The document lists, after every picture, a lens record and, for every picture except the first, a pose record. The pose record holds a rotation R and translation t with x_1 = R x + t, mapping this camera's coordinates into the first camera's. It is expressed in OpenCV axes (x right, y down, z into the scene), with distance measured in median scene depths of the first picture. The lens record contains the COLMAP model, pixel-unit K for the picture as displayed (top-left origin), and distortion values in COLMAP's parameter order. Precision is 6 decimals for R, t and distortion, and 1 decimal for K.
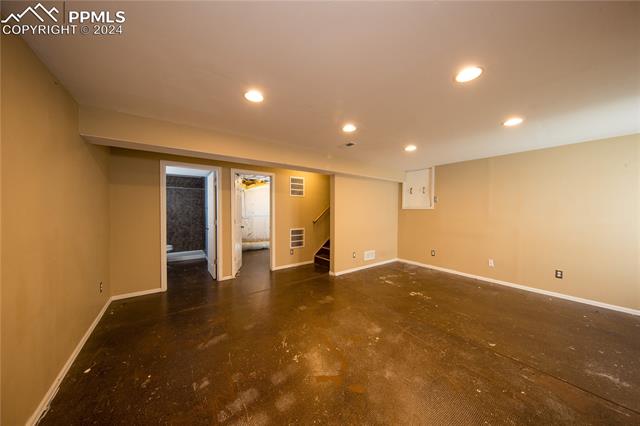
lens RADIAL K [[204.3, 0, 319.2], [0, 204.3, 210.1], [0, 0, 1]] dist [-0.002500, -0.001413]
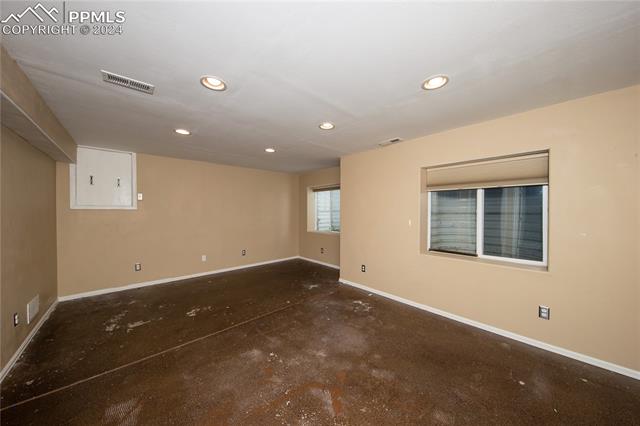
lens RADIAL K [[204.3, 0, 321.4], [0, 204.3, 211.8], [0, 0, 1]] dist [-0.002500, -0.001413]
pose [[-0.106209, -0.004100, 0.994335, -0.527511], [-0.002328, 0.999990, 0.003875, -0.006406], [-0.994341, -0.001904, -0.106218, 0.729718]]
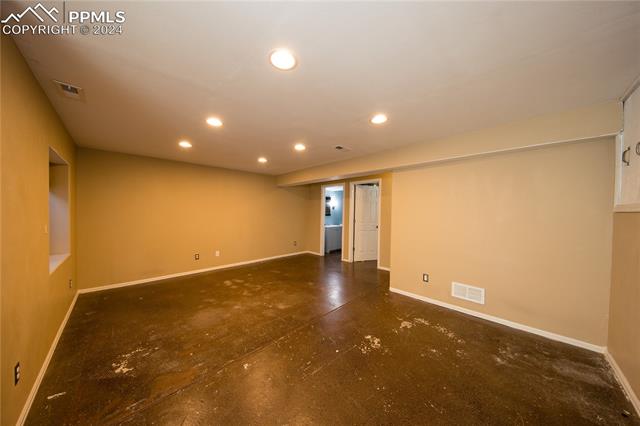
lens RADIAL K [[204.3, 0, 325.5], [0, 204.3, 216.5], [0, 0, 1]] dist [-0.002500, -0.001413]
pose [[0.158732, 0.024937, -0.987007, 1.397738], [-0.008825, 0.999677, 0.023837, -0.008503], [0.987282, 0.004927, 0.158901, 0.949273]]
